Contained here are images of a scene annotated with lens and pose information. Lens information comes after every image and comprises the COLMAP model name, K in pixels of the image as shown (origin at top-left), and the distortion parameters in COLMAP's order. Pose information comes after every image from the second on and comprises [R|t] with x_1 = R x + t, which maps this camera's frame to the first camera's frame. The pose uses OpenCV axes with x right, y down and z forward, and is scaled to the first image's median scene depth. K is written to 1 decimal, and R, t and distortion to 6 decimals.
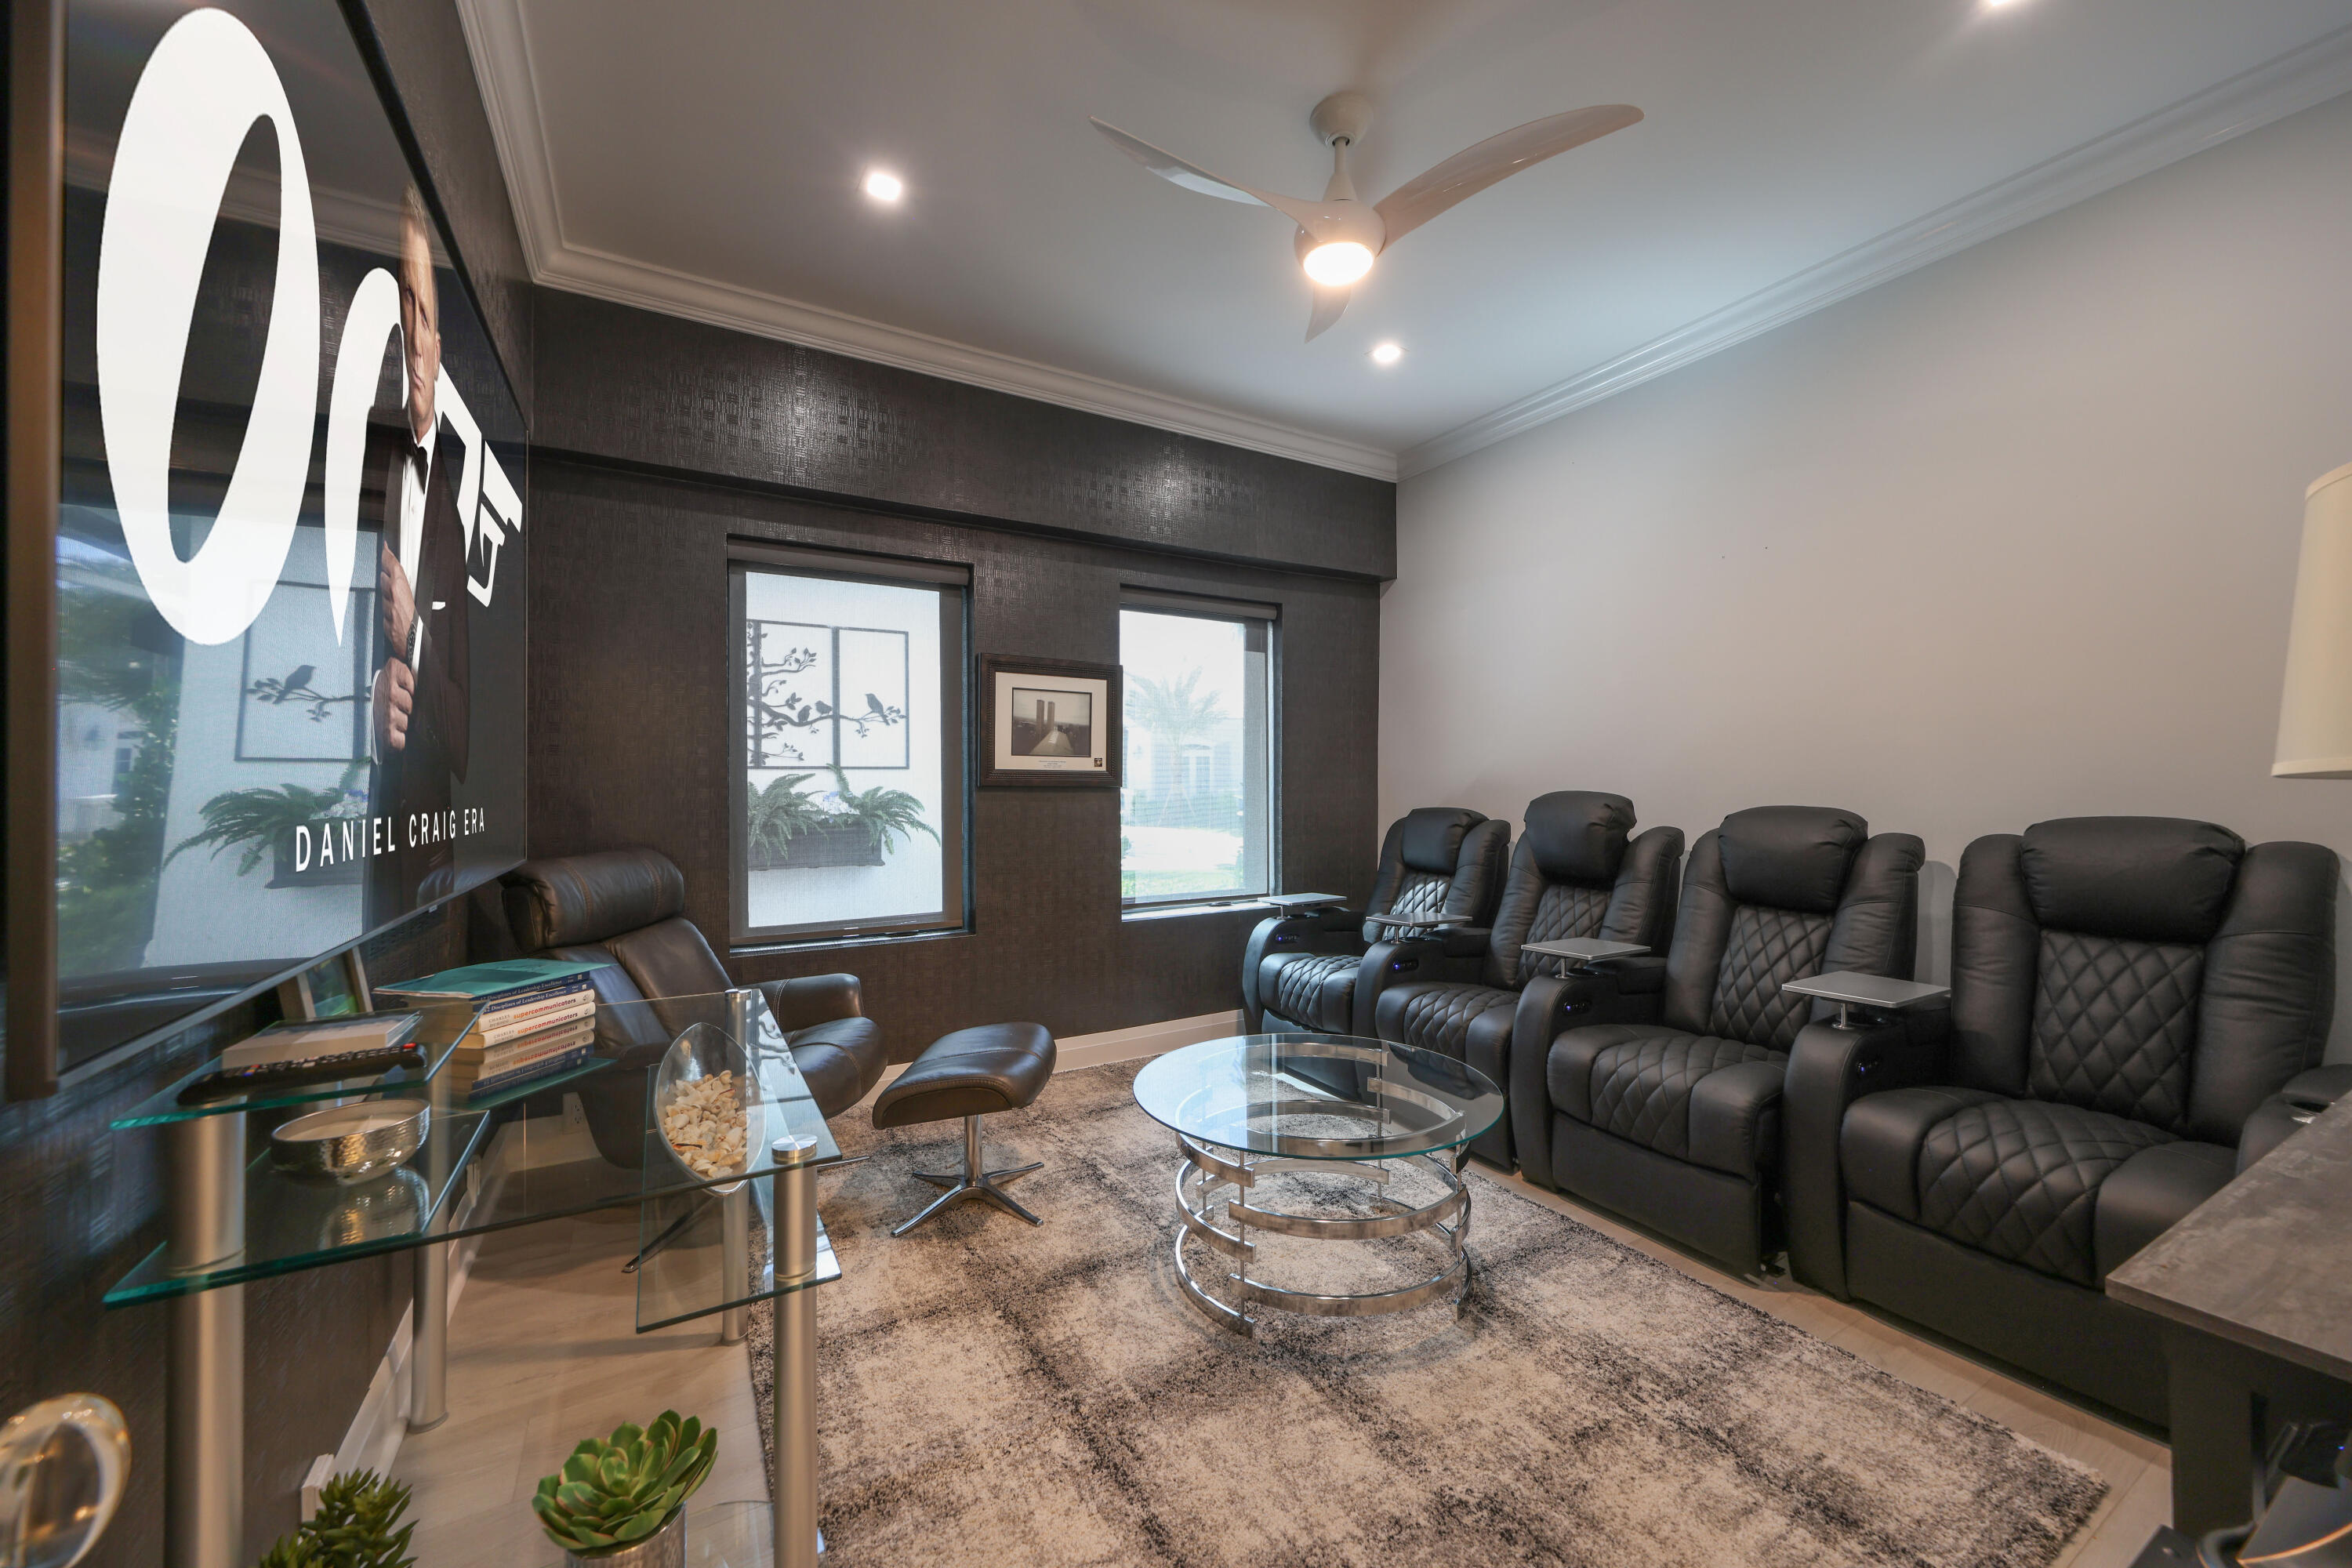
lens RADIAL K [[887.8, 0, 1173.8], [0, 887.8, 780.9], [0, 0, 1]] dist [-0.002171, -0.000116]
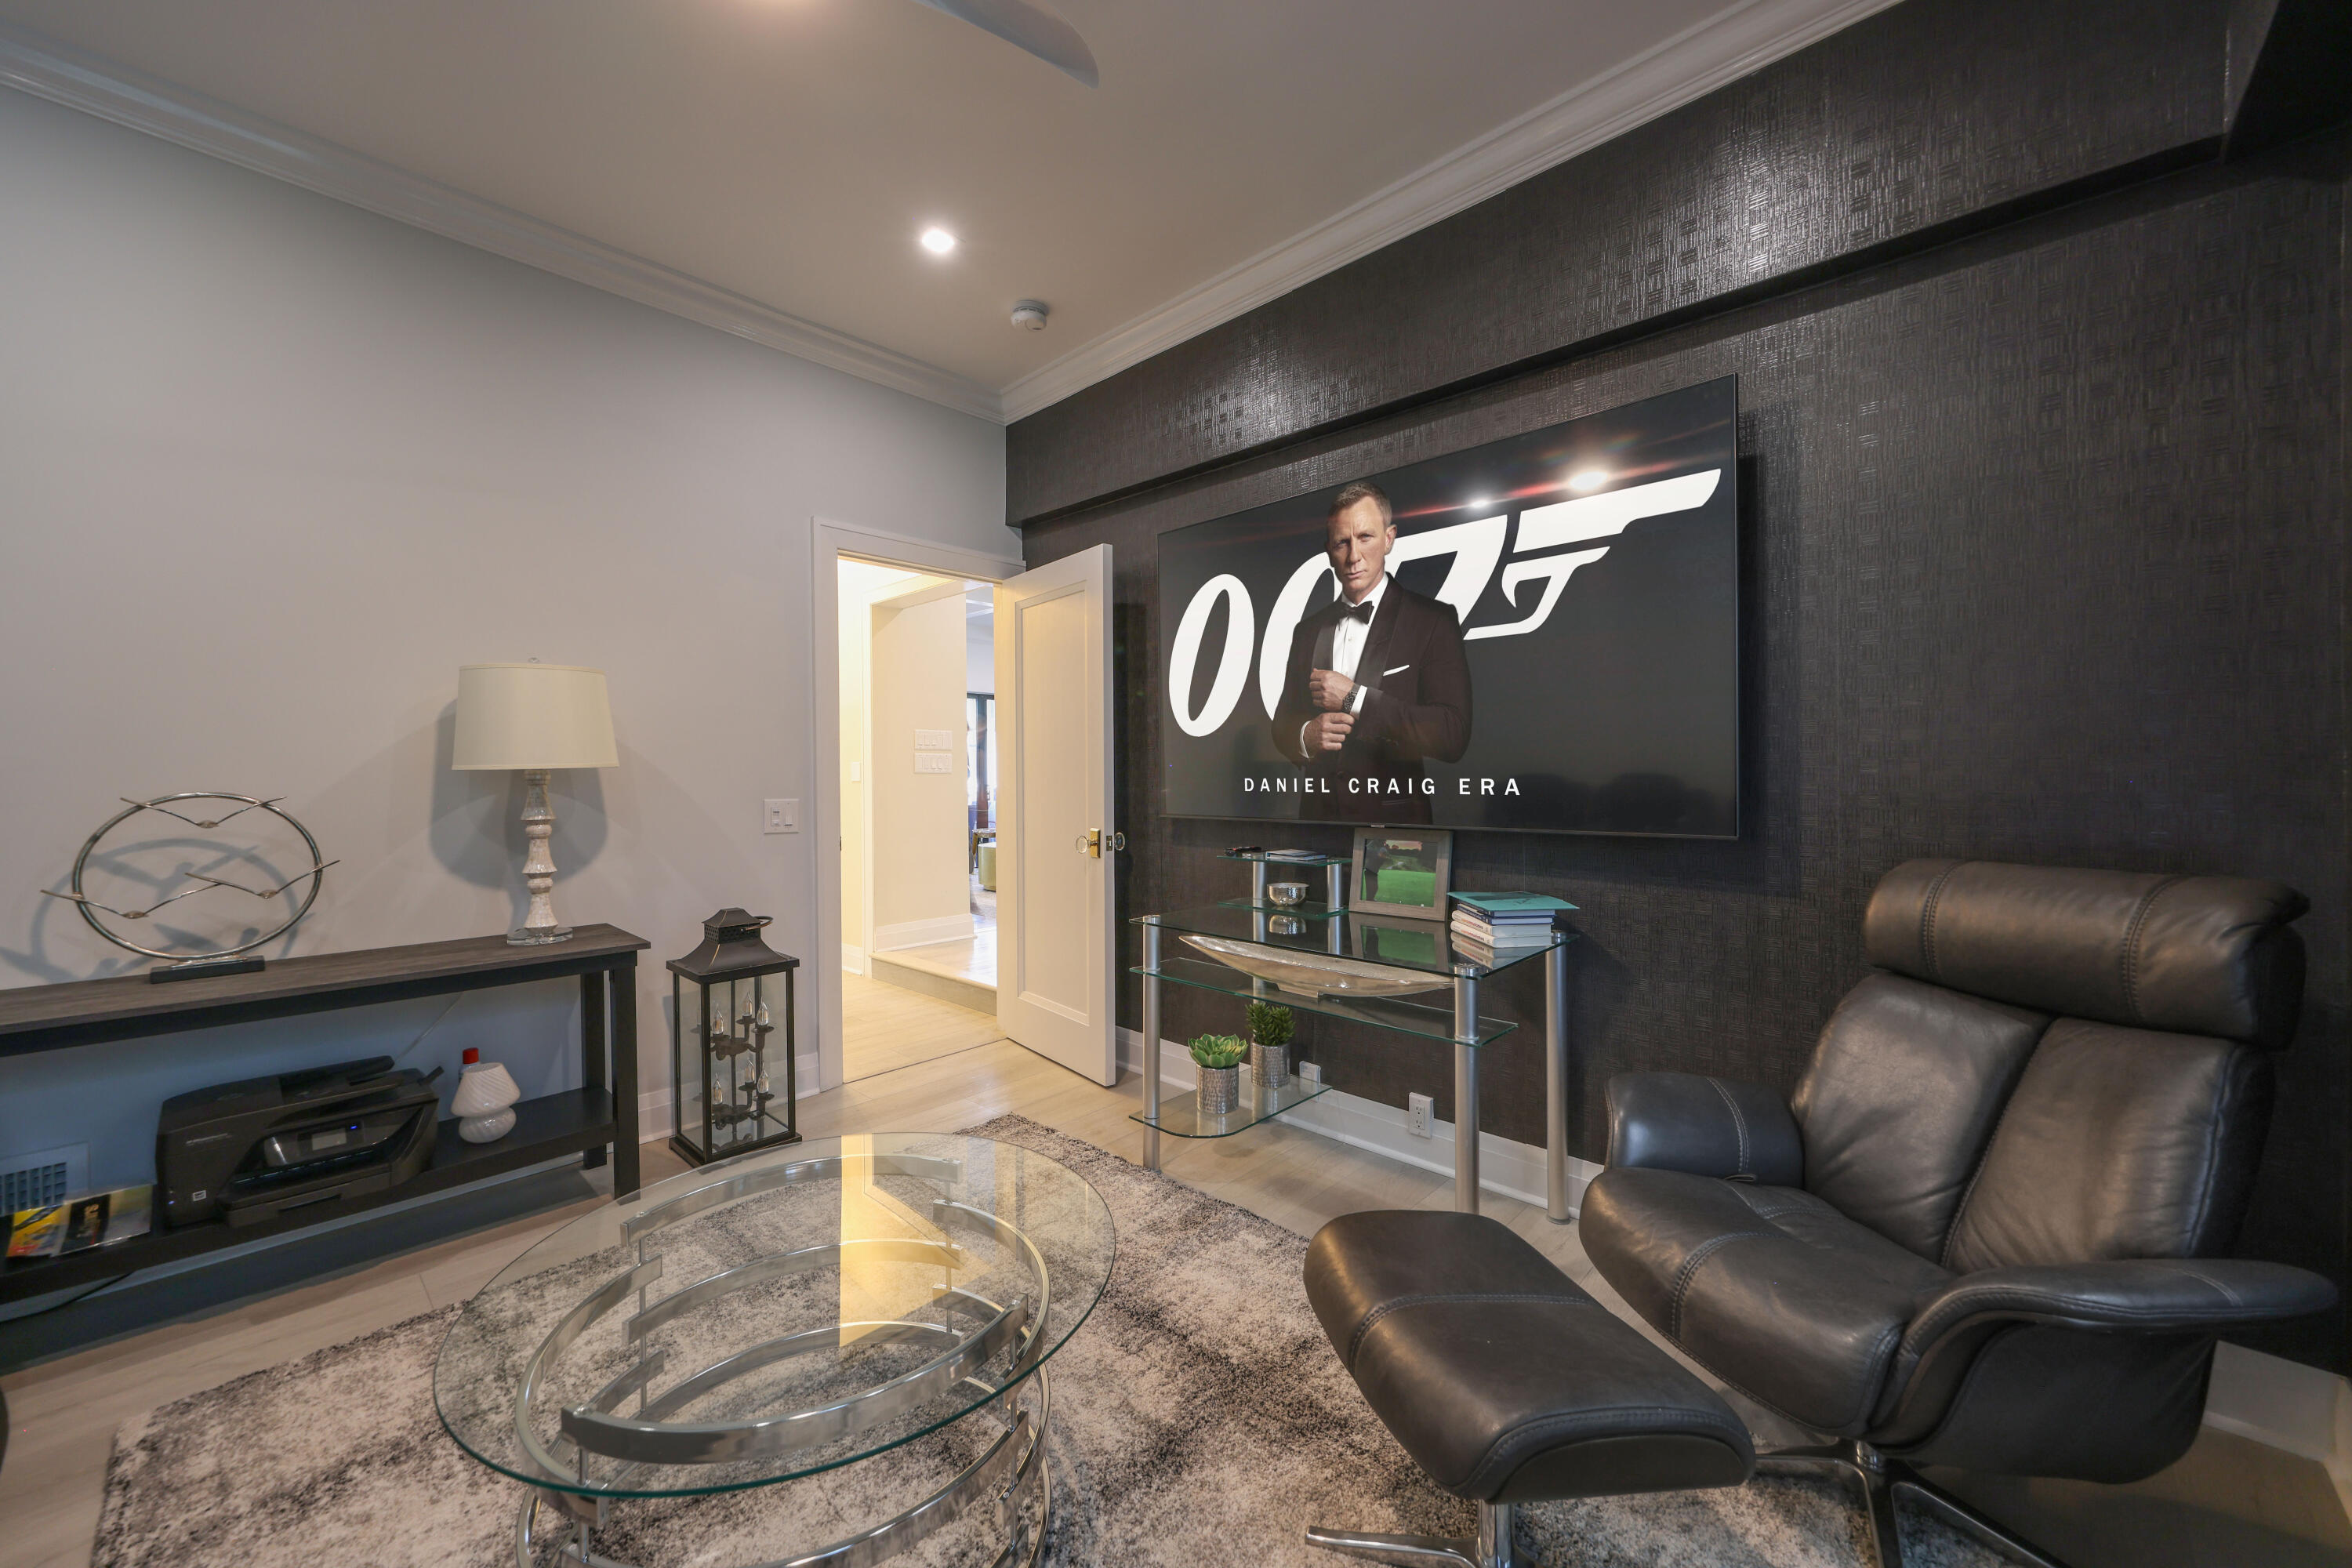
lens RADIAL K [[887.8, 0, 1175.5], [0, 887.8, 779.1], [0, 0, 1]] dist [-0.002171, -0.000116]
pose [[-0.961130, 0.005440, -0.276041, 0.109007], [0.004199, 0.999978, 0.005086, 0.015743], [0.276063, 0.003729, -0.961132, 2.007673]]
